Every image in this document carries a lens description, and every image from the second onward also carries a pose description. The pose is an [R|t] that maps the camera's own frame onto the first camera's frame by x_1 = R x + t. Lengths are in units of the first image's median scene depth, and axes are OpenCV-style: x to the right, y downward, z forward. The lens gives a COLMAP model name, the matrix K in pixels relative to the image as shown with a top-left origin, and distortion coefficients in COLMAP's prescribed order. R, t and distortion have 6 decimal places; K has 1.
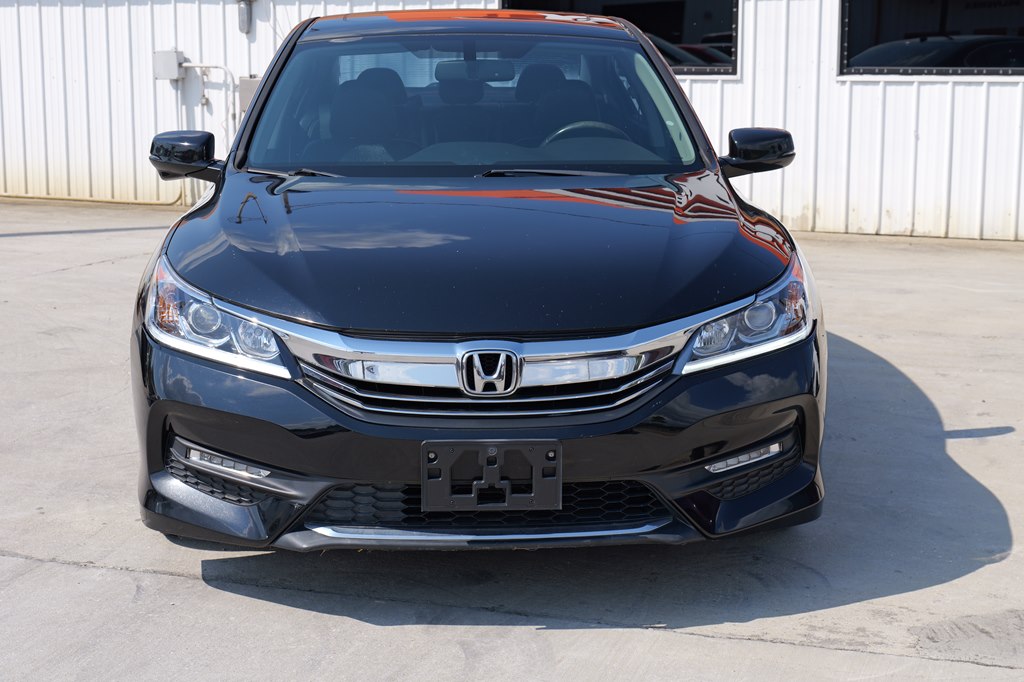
lens RADIAL K [[1661.5, 0, 508.0], [0, 1661.5, 345.9], [0, 0, 1]] dist [0.007251, 0.000000]
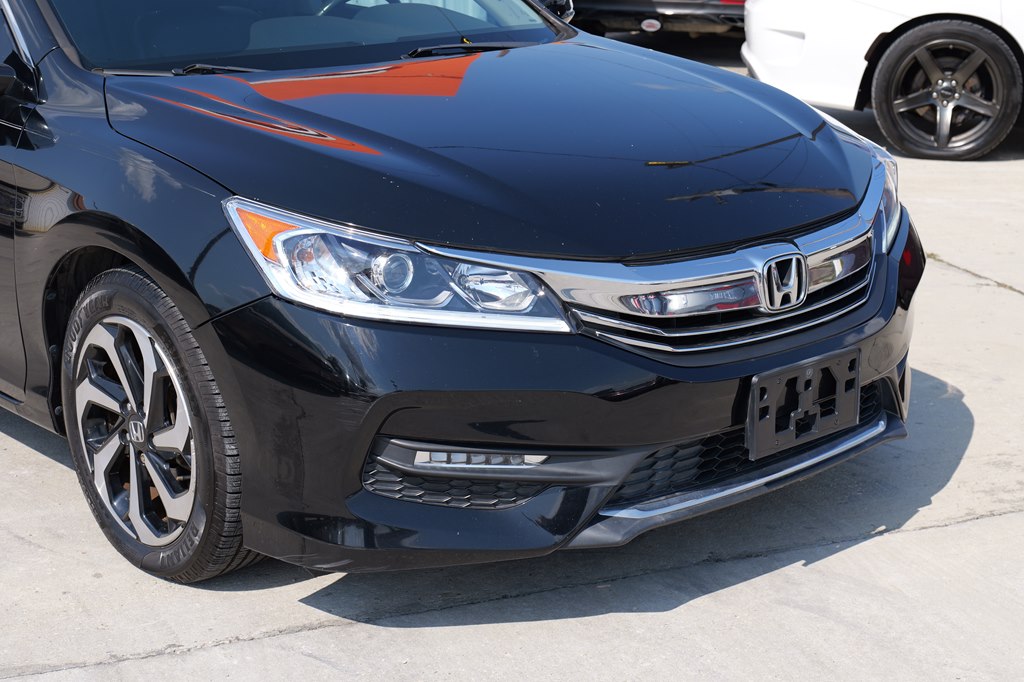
lens RADIAL K [[1661.5, 0, 500.7], [0, 1661.5, 340.9], [0, 0, 1]] dist [0.007251, 0.000000]
pose [[0.777922, -0.175161, 0.603453, -0.606732], [0.126077, 0.984342, 0.123191, -0.073003], [-0.615582, -0.019751, 0.787825, 0.407516]]
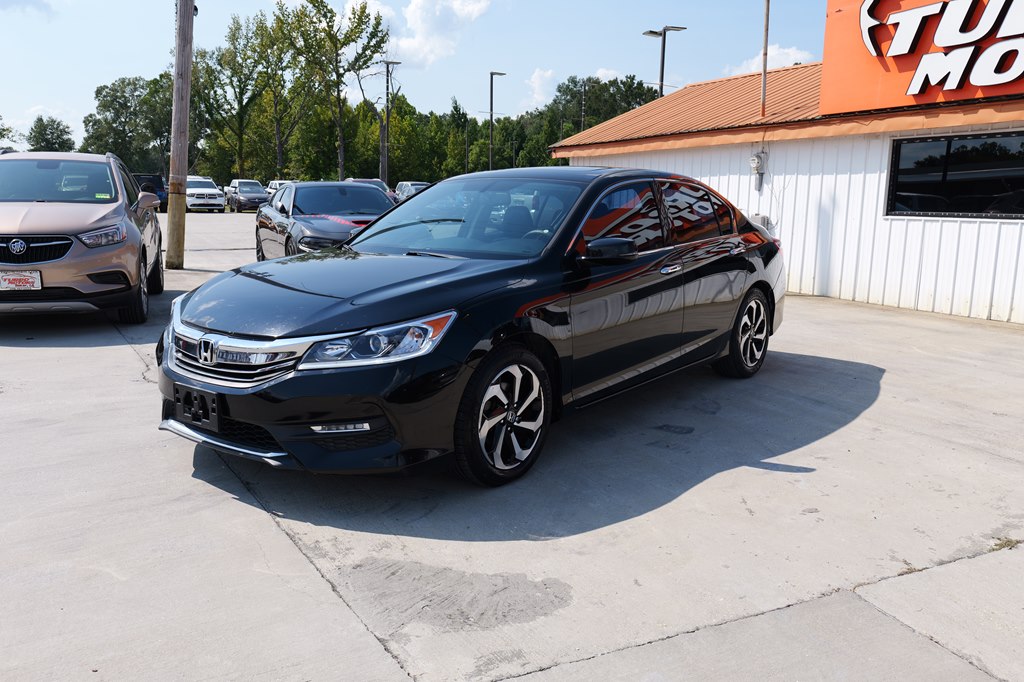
lens RADIAL K [[815.9, 0, 513.4], [0, 815.9, 347.5], [0, 0, 1]] dist [0.014504, -0.018636]
pose [[0.763719, 0.127551, -0.632822, 0.783451], [-0.131073, 0.990505, 0.041460, -0.067099], [0.632102, 0.051282, 0.773186, 0.493212]]
